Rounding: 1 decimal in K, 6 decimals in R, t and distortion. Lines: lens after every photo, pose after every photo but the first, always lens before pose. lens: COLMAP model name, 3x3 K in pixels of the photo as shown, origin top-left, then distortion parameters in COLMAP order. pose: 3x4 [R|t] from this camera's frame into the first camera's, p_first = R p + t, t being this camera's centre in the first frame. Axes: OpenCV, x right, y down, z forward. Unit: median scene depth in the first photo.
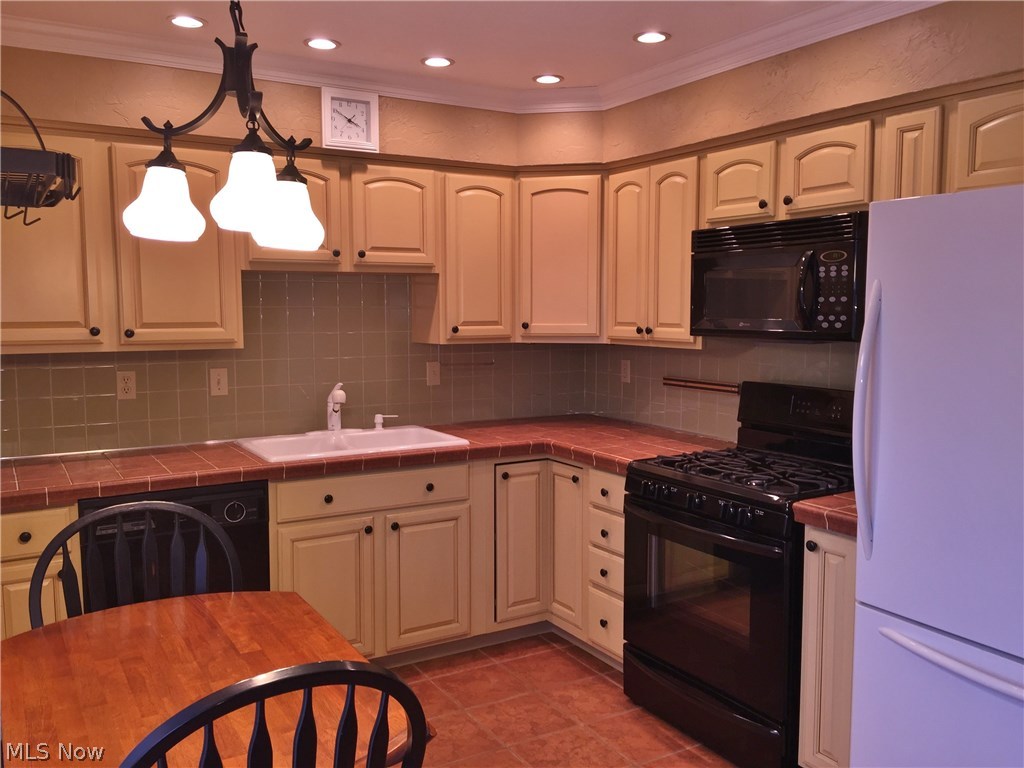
lens RADIAL K [[872.5, 0, 512.0], [0, 872.5, 384.0], [0, 0, 1]] dist [0.088881, -0.116947]
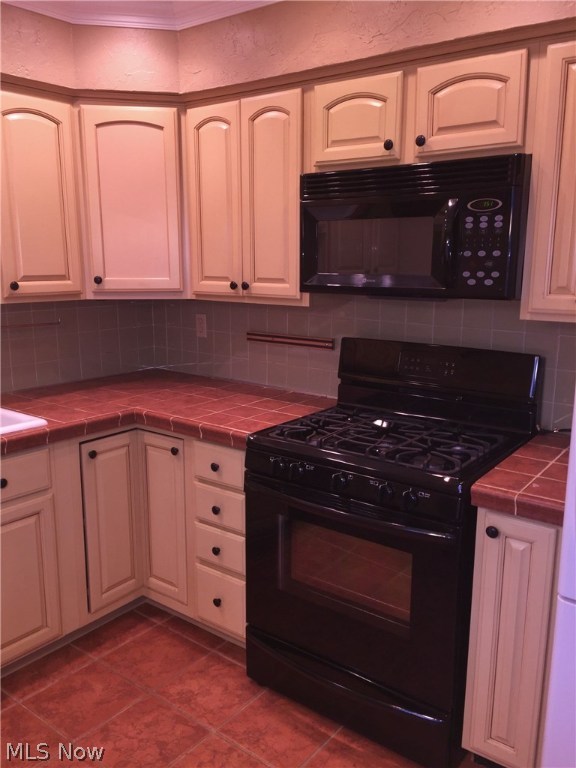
lens RADIAL K [[654.4, 0, 287.3], [0, 654.4, 388.0], [0, 0, 1]] dist [0.088881, -0.116947]
pose [[0.928521, -0.070845, 0.364457, -0.066262], [0.029874, 0.992699, 0.116857, -0.034617], [-0.370075, -0.097617, 0.923859, 0.338974]]
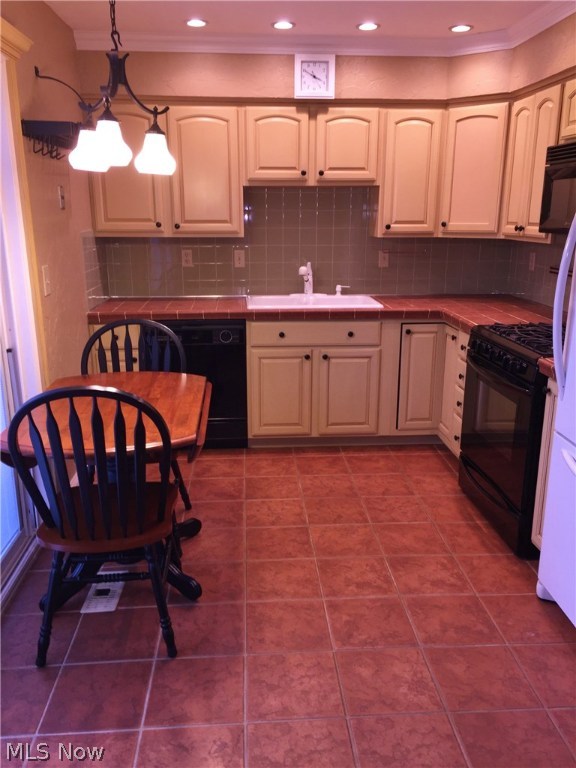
lens RADIAL K [[654.4, 0, 287.3], [0, 654.4, 388.0], [0, 0, 1]] dist [0.088881, -0.116947]
pose [[0.894510, 0.119209, -0.430860, 0.306810], [-0.042628, 0.982144, 0.183236, 0.006516], [0.445010, -0.145540, 0.883620, -0.061527]]
